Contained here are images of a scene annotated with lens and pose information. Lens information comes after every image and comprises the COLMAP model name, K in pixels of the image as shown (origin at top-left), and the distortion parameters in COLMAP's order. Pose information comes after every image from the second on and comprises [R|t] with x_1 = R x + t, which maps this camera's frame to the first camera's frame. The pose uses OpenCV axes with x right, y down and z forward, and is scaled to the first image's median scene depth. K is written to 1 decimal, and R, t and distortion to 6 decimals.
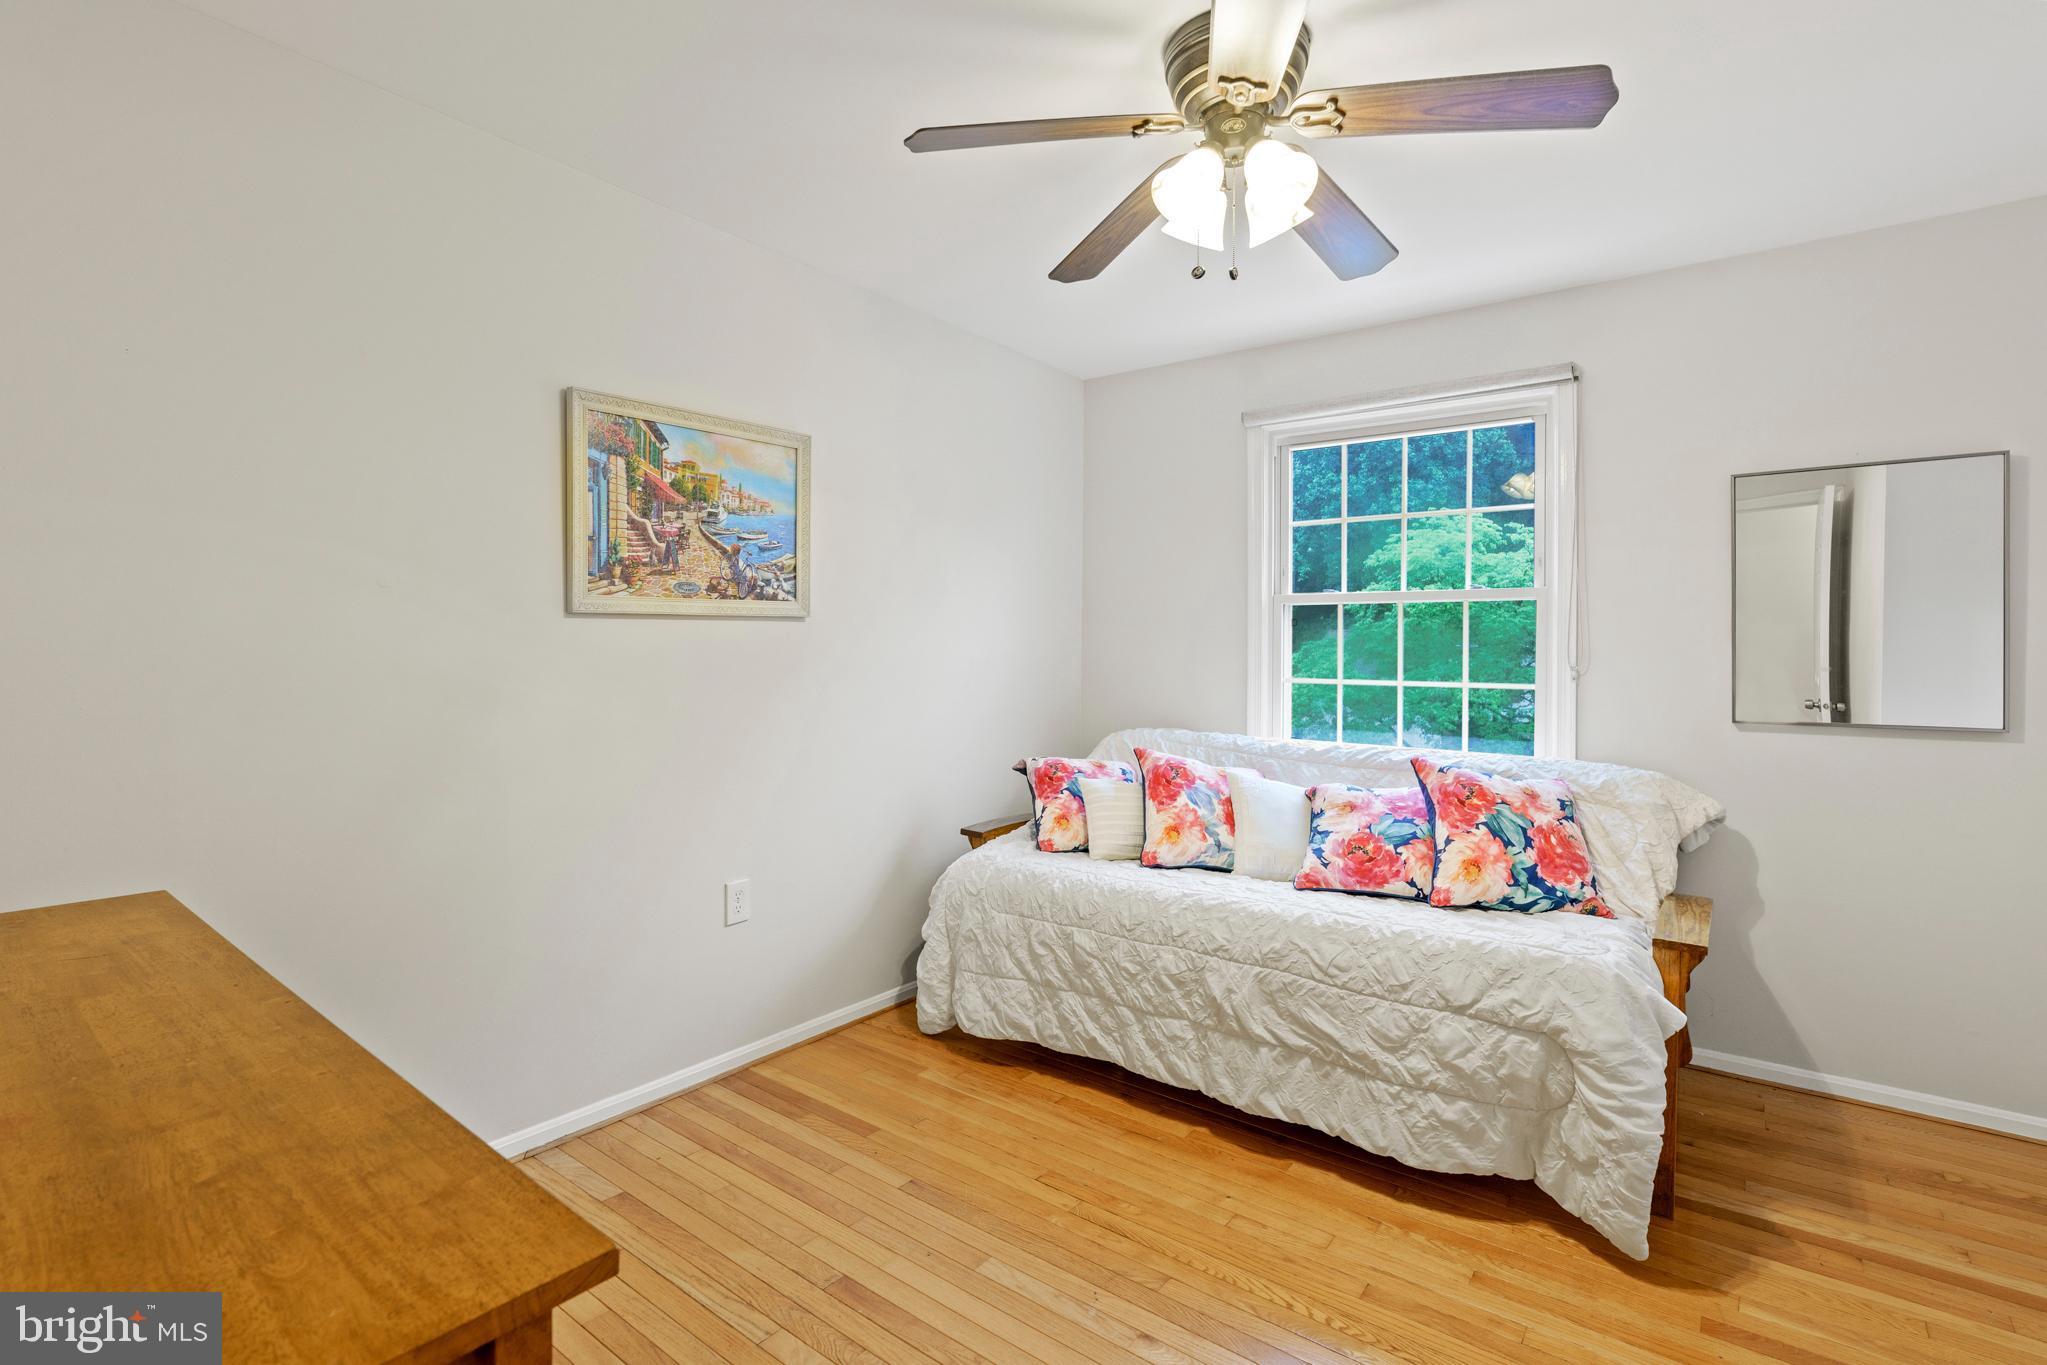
lens RADIAL K [[945.4, 0, 1030.0], [0, 945.4, 654.5], [0, 0, 1]] dist [0.001858, 0.001011]
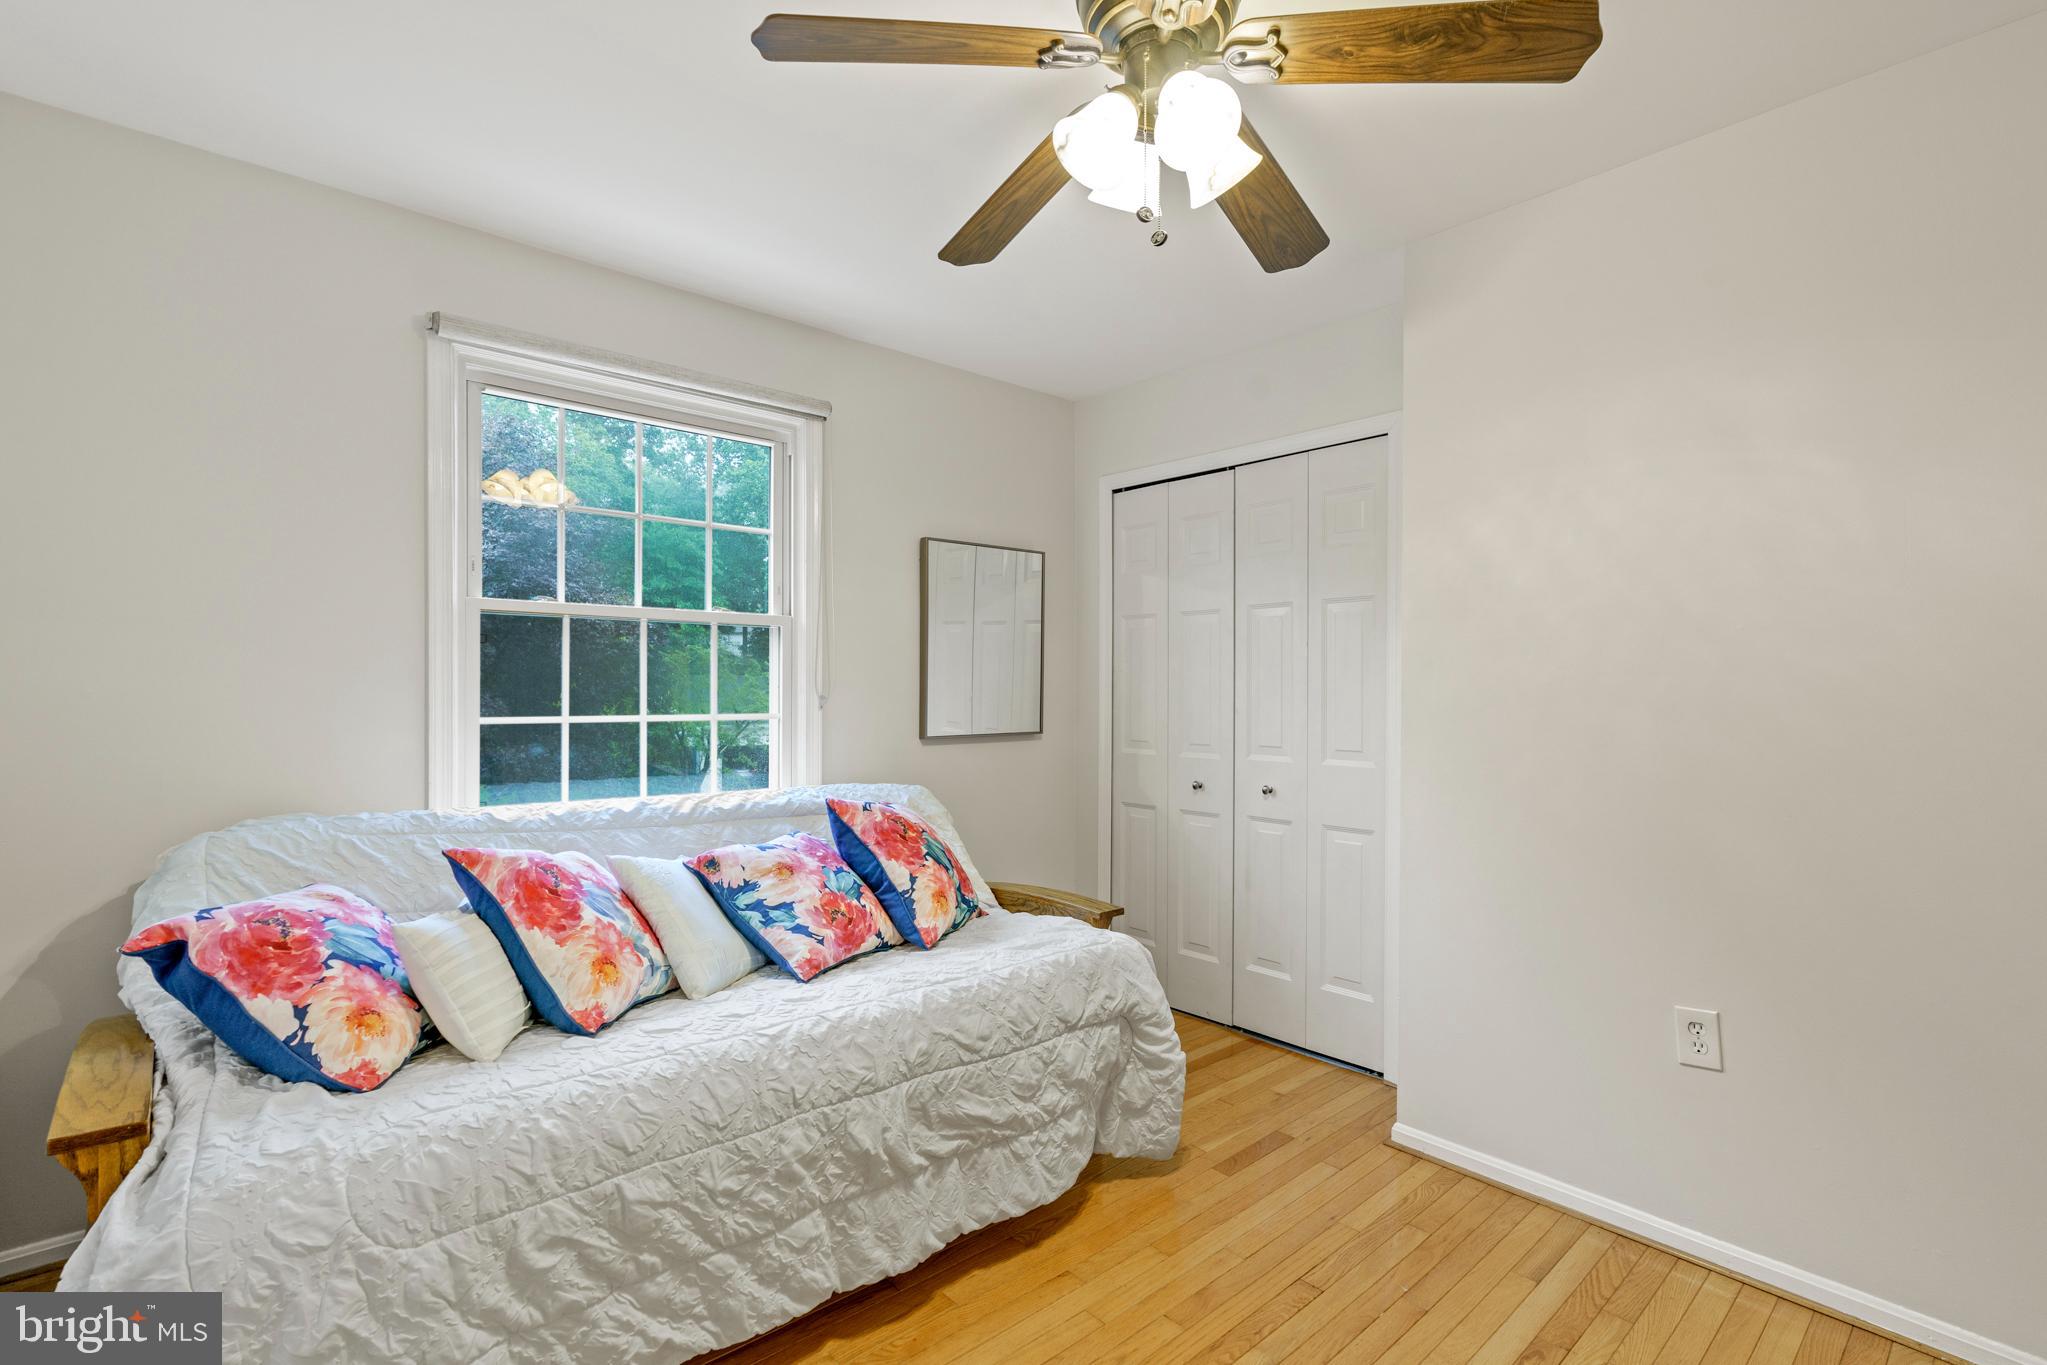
lens RADIAL K [[934.0, 0, 1024.7], [0, 934.0, 686.4], [0, 0, 1]] dist [-0.002969, 0.000538]
pose [[0.212804, -0.008595, 0.977057, -0.482531], [-0.004547, 0.999942, 0.009787, -0.010007], [-0.977084, -0.006526, 0.212752, 0.710321]]
